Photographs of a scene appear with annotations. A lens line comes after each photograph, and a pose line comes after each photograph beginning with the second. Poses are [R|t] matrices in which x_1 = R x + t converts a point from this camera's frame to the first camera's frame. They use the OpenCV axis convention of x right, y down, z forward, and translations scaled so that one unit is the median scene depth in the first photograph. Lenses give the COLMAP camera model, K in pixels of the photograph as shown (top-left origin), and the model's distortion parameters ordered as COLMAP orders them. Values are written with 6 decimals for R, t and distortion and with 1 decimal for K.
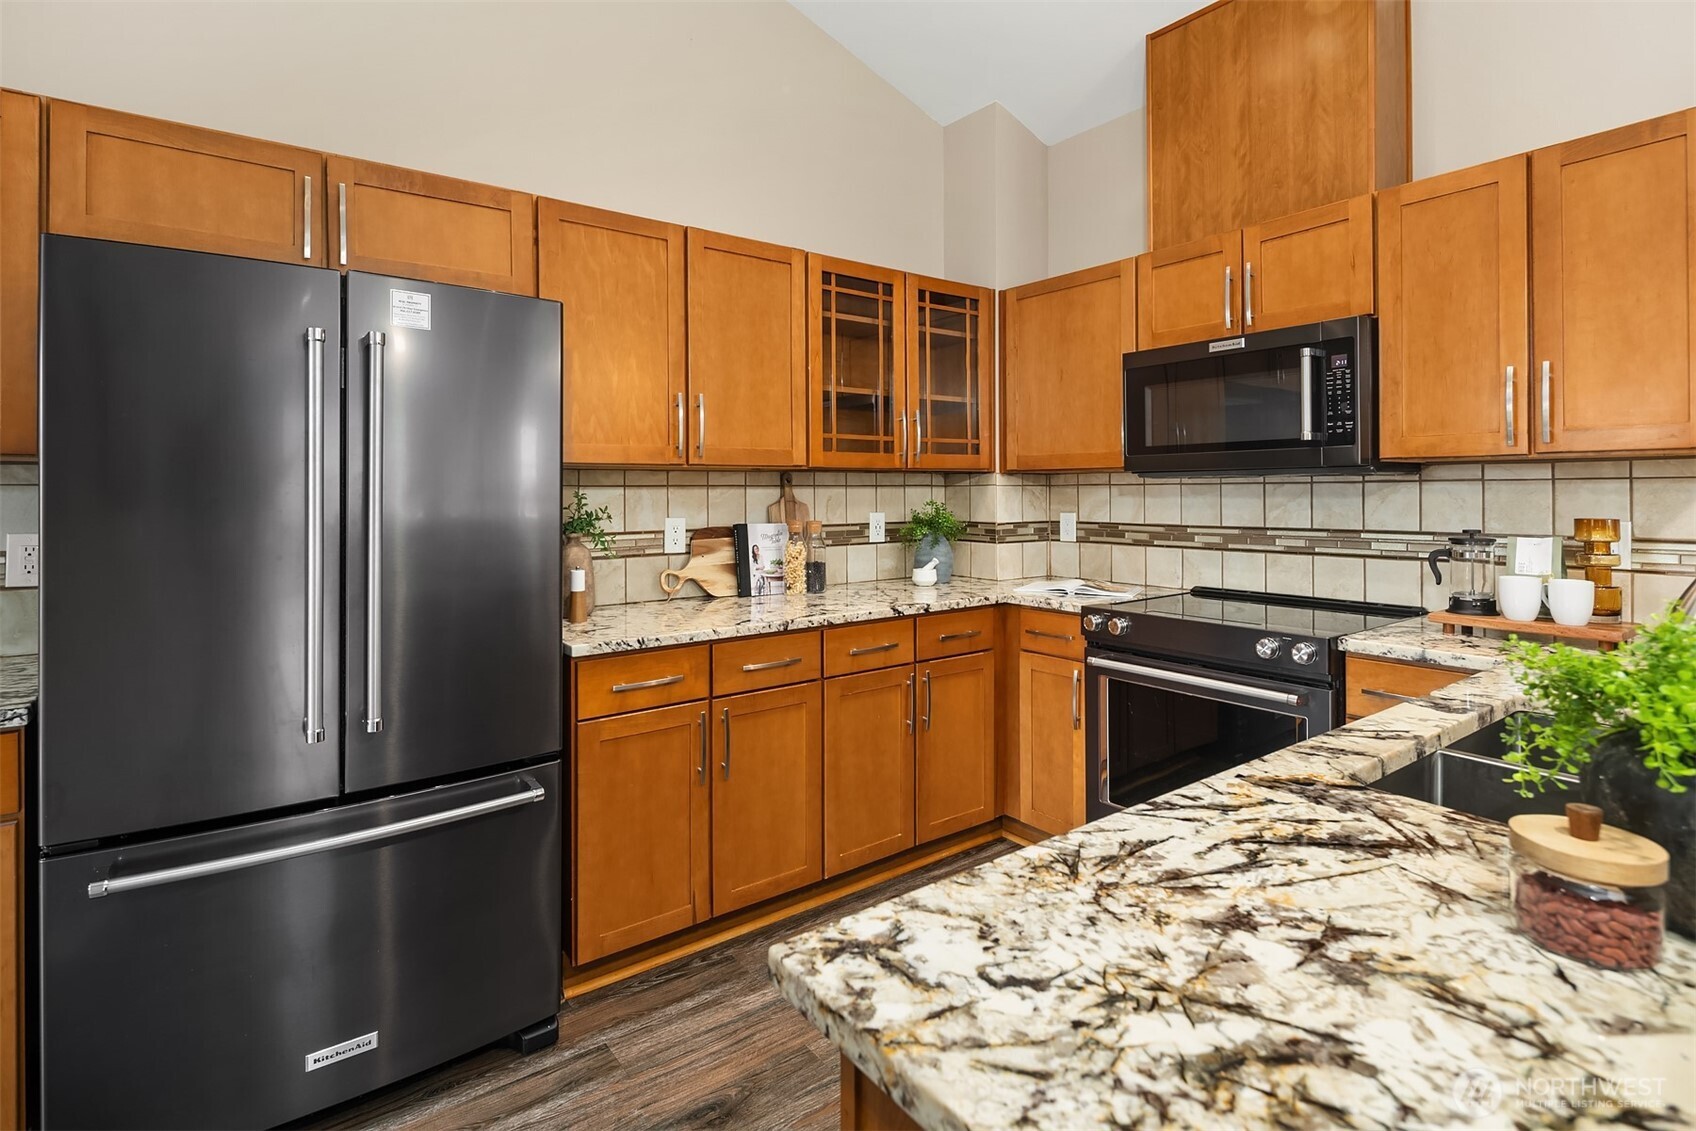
lens RADIAL K [[829.5, 0, 854.2], [0, 829.5, 472.9], [0, 0, 1]] dist [0.000706, -0.000669]
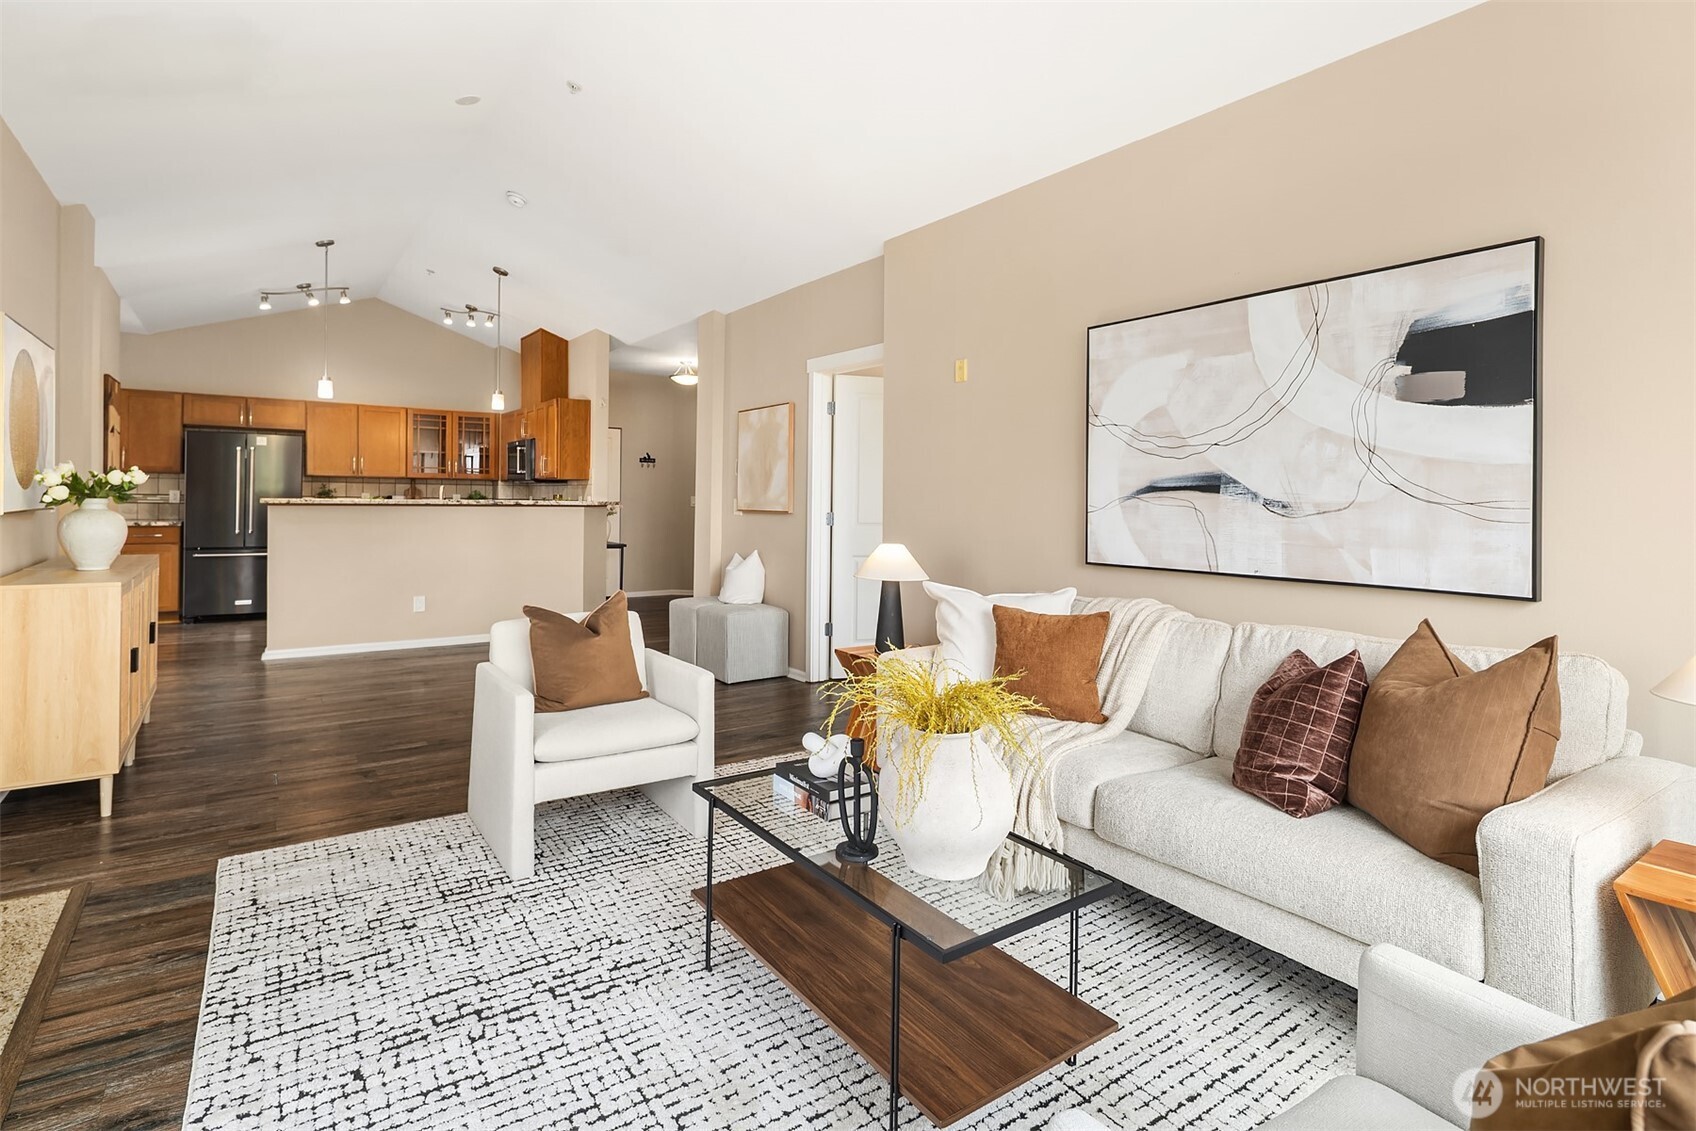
lens RADIAL K [[844.2, 0, 848.7], [0, 844.2, 492.1], [0, 0, 1]] dist [-0.002686, -0.001111]
pose [[0.999346, 0.020261, -0.029939, 1.635414], [-0.019821, 0.999692, 0.014942, -0.030783], [0.030233, -0.014338, 0.999440, -2.035290]]
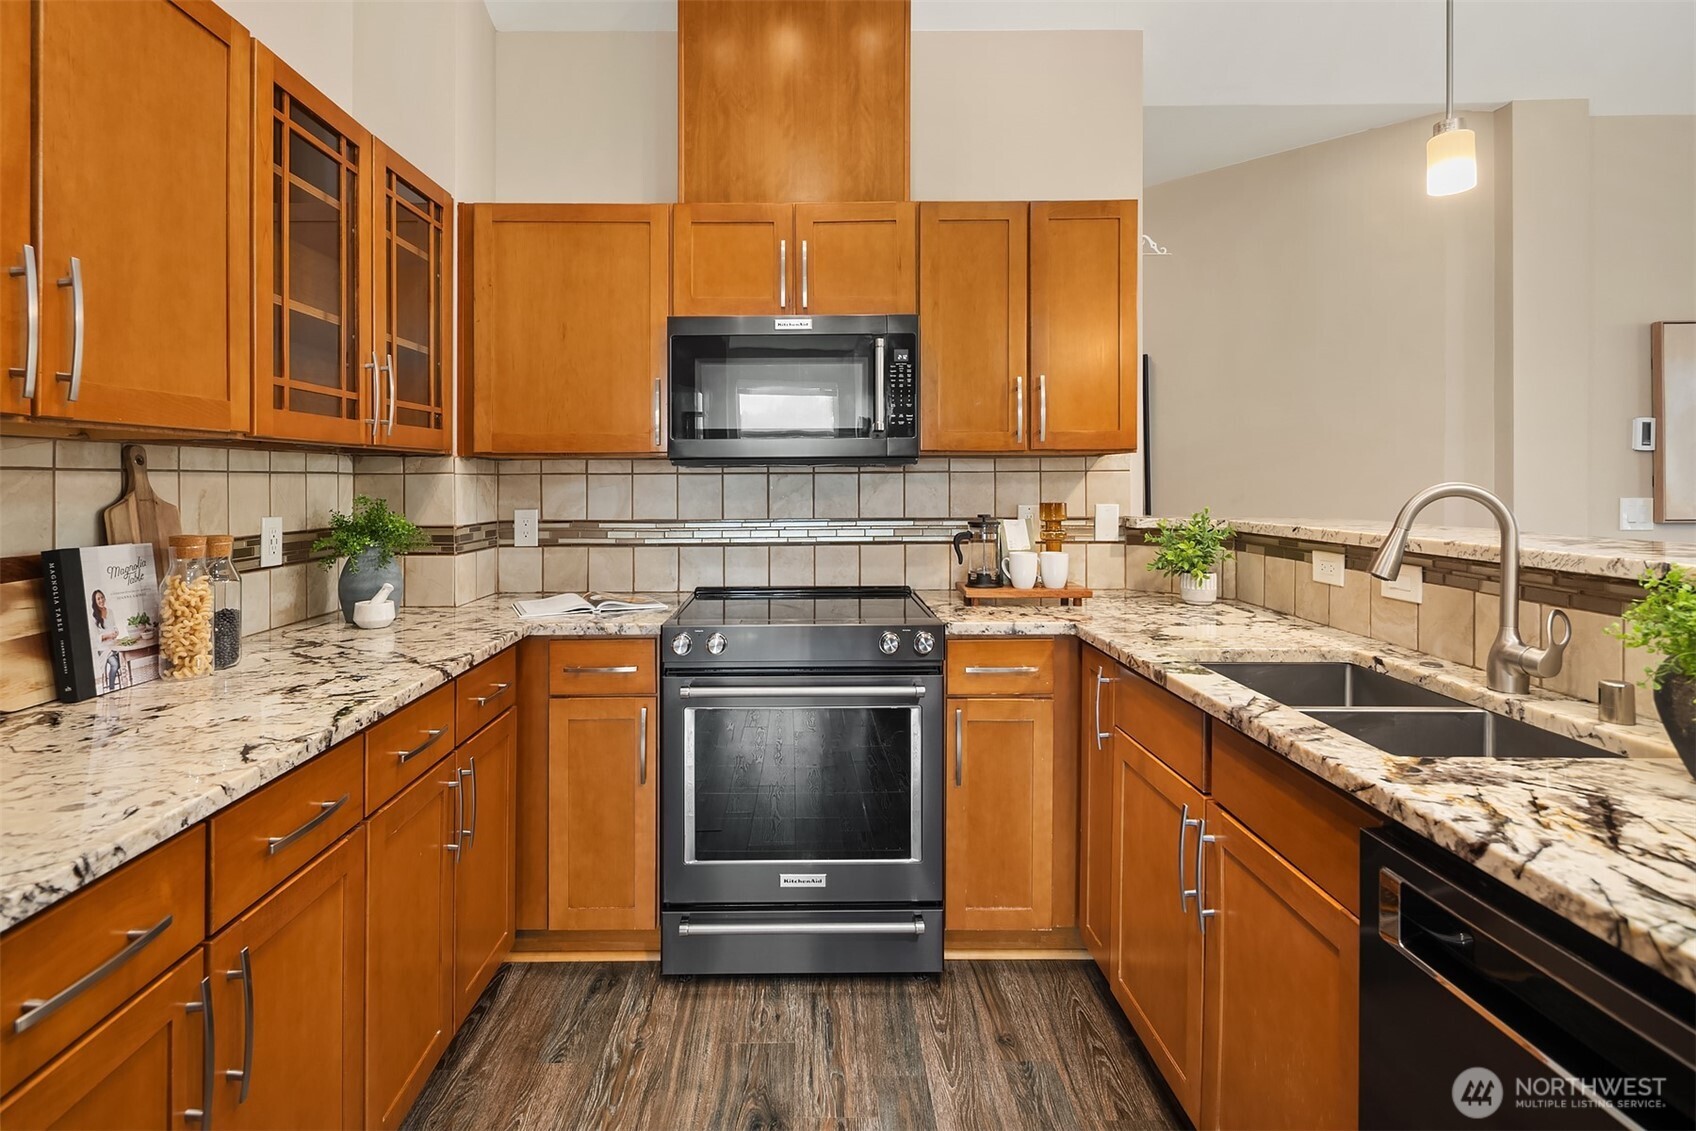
lens RADIAL K [[857.7, 0, 799.5], [0, 857.7, 471.0], [0, 0, 1]] dist [0.002560, -0.000973]
pose [[0.602170, 0.011149, 0.798290, -0.277593], [-0.016531, 0.999862, -0.001495, 0.010386], [-0.798197, -0.012296, 0.602271, 0.366703]]
